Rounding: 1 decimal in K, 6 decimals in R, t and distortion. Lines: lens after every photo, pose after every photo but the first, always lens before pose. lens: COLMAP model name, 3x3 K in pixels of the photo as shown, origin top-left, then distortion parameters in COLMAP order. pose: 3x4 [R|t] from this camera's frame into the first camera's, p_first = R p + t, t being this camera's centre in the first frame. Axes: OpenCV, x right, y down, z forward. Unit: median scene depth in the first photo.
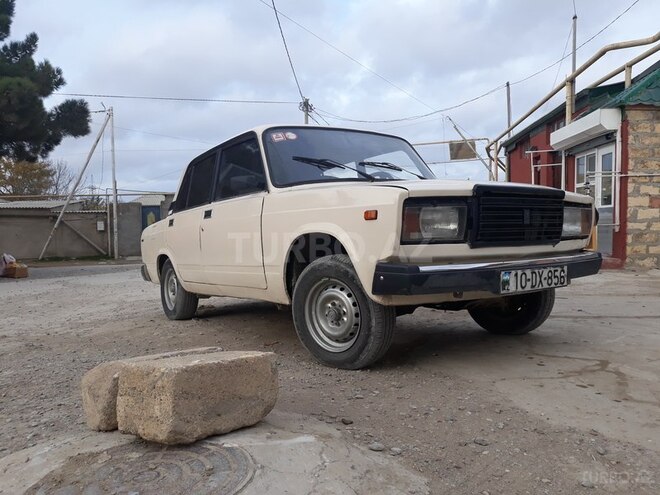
lens RADIAL K [[551.4, 0, 336.2], [0, 551.4, 249.2], [0, 0, 1]] dist [-0.013605, 0.016580]
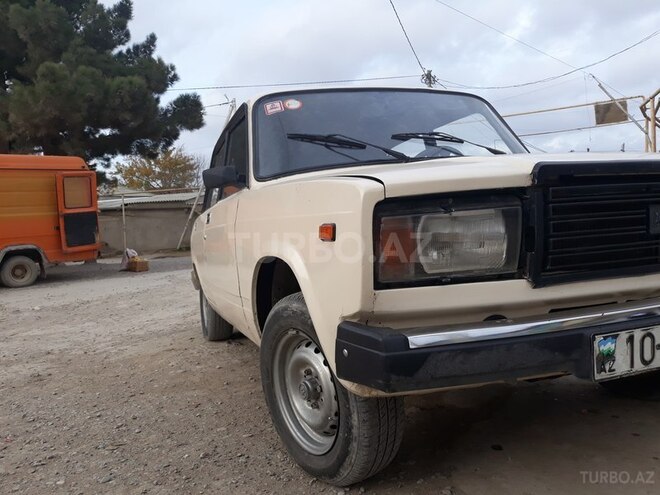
lens RADIAL K [[551.4, 0, 336.9], [0, 551.4, 247.1], [0, 0, 1]] dist [-0.013605, 0.016580]
pose [[0.969422, -0.025908, -0.244030, 0.170112], [0.034027, 0.998997, 0.029112, -0.053105], [0.243030, -0.036526, 0.969331, 0.403239]]
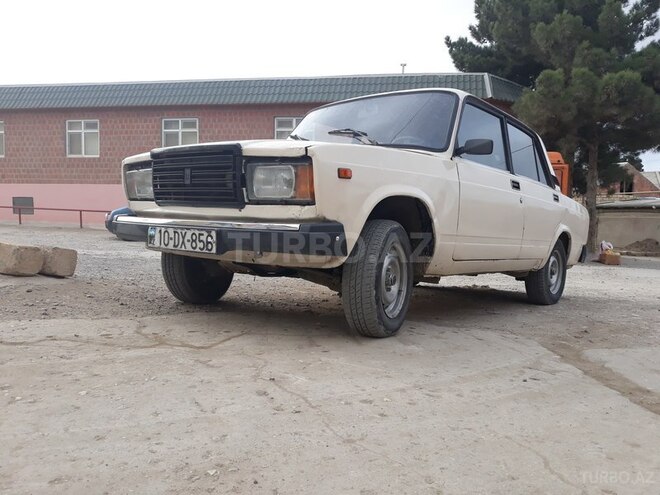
lens RADIAL K [[551.4, 0, 333.8], [0, 551.4, 250.6], [0, 0, 1]] dist [-0.013605, 0.016580]
pose [[0.287861, 0.083913, -0.953989, 1.261677], [-0.076289, 0.994997, 0.064500, -0.009434], [0.954629, 0.054212, 0.292822, 0.891091]]
